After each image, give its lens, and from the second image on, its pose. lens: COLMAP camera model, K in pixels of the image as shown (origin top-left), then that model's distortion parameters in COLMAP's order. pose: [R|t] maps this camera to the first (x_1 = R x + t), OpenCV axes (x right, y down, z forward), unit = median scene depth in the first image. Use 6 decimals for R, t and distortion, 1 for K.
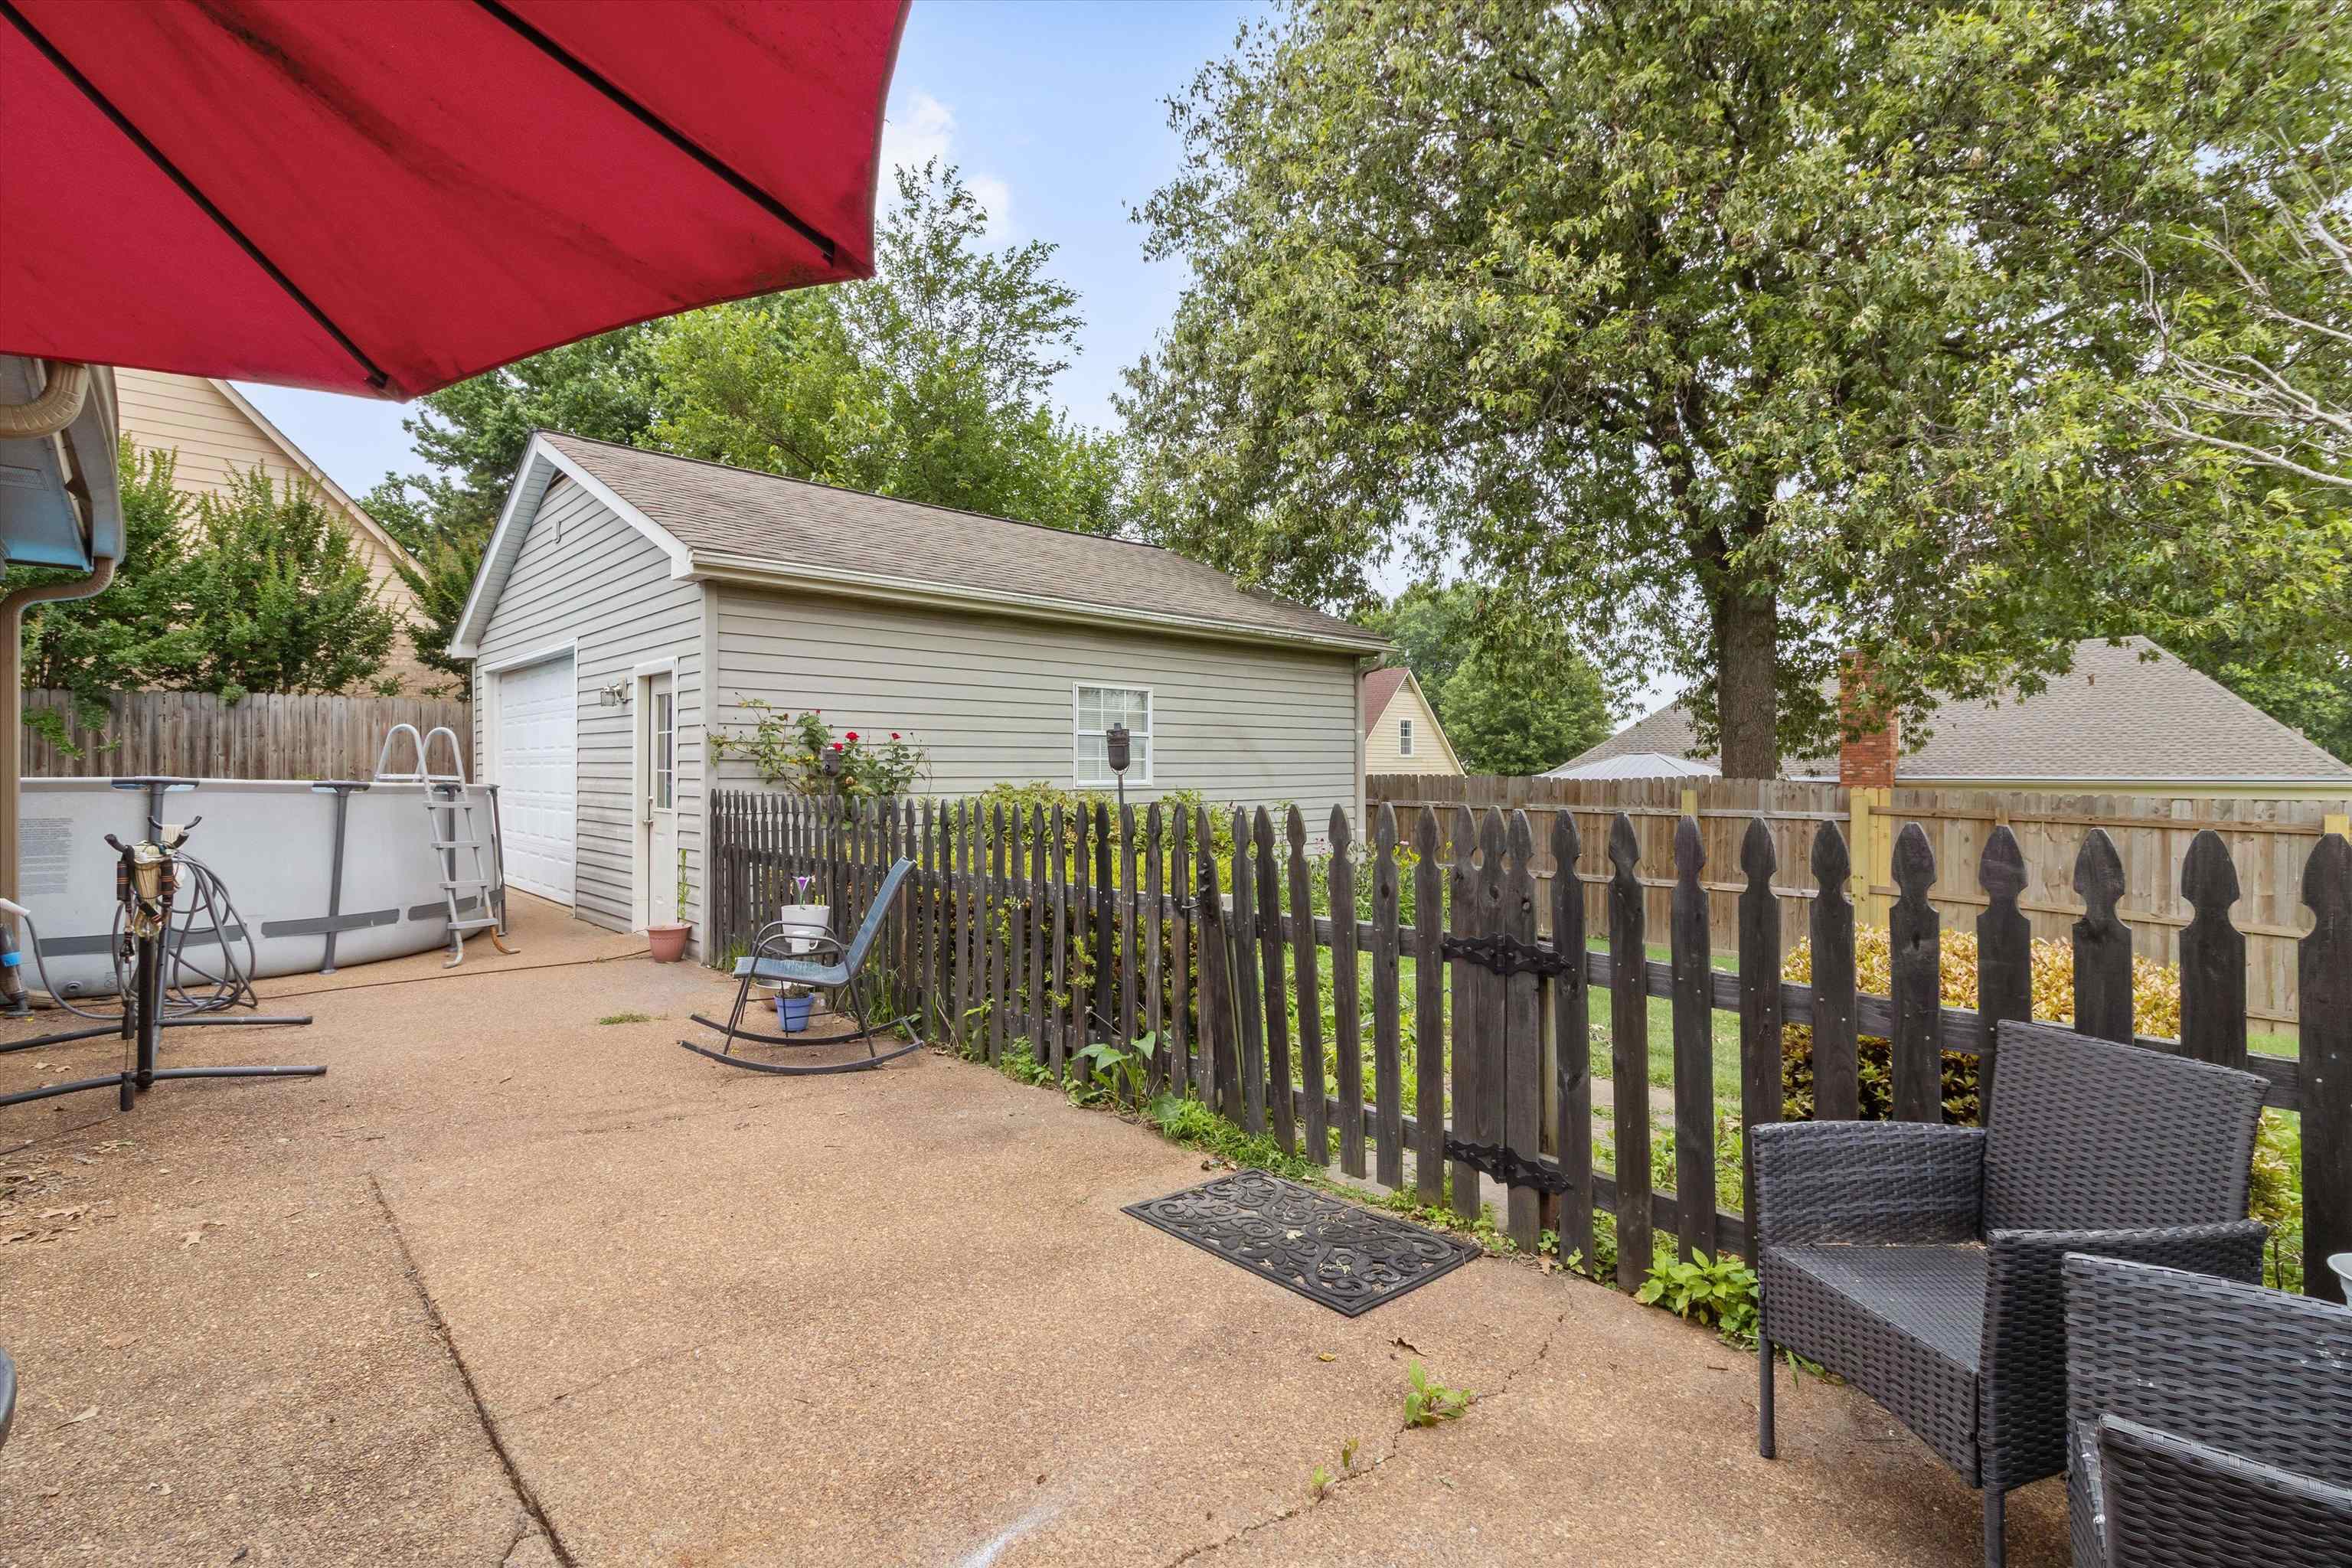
lens RADIAL K [[1095.0, 0, 1177.6], [0, 1095.0, 772.5], [0, 0, 1]] dist [0.001241, -0.000313]
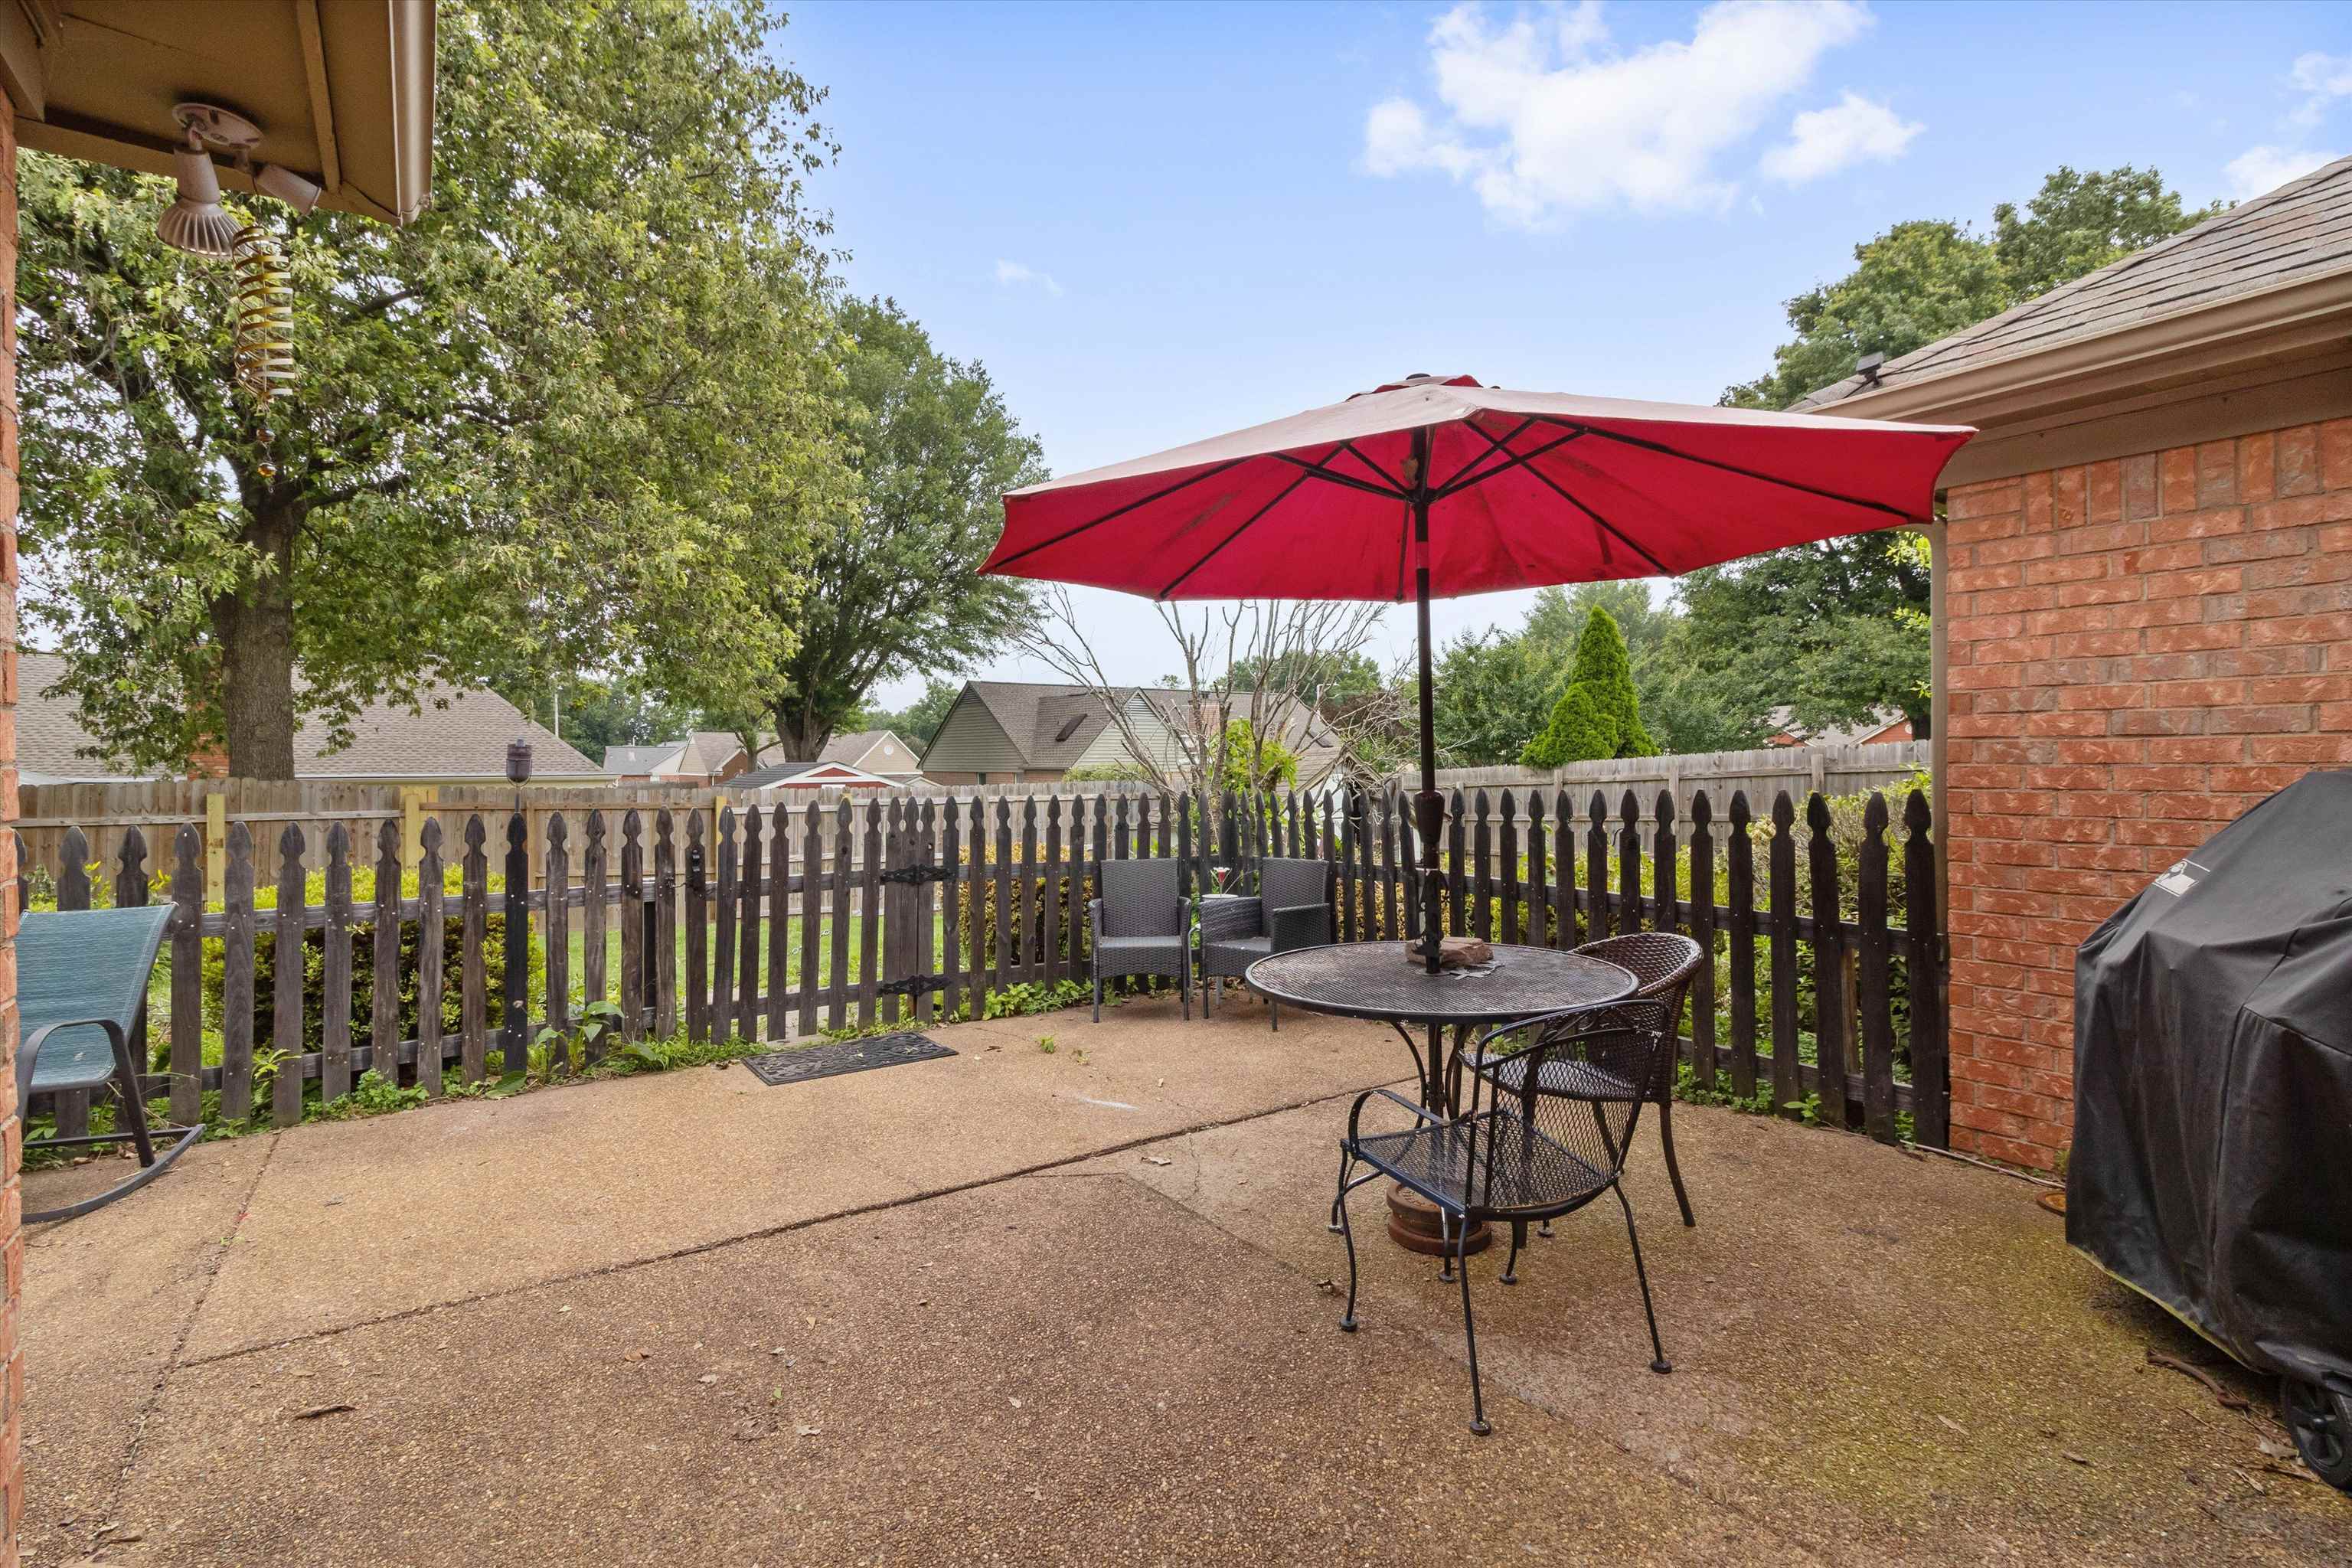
lens RADIAL K [[1095.0, 0, 1181.0], [0, 1095.0, 772.8], [0, 0, 1]] dist [0.001241, -0.000313]
pose [[0.142142, -0.013067, 0.989760, -1.403376], [0.008397, 0.999893, 0.011995, -0.027194], [-0.989811, 0.006606, 0.142236, 0.252935]]
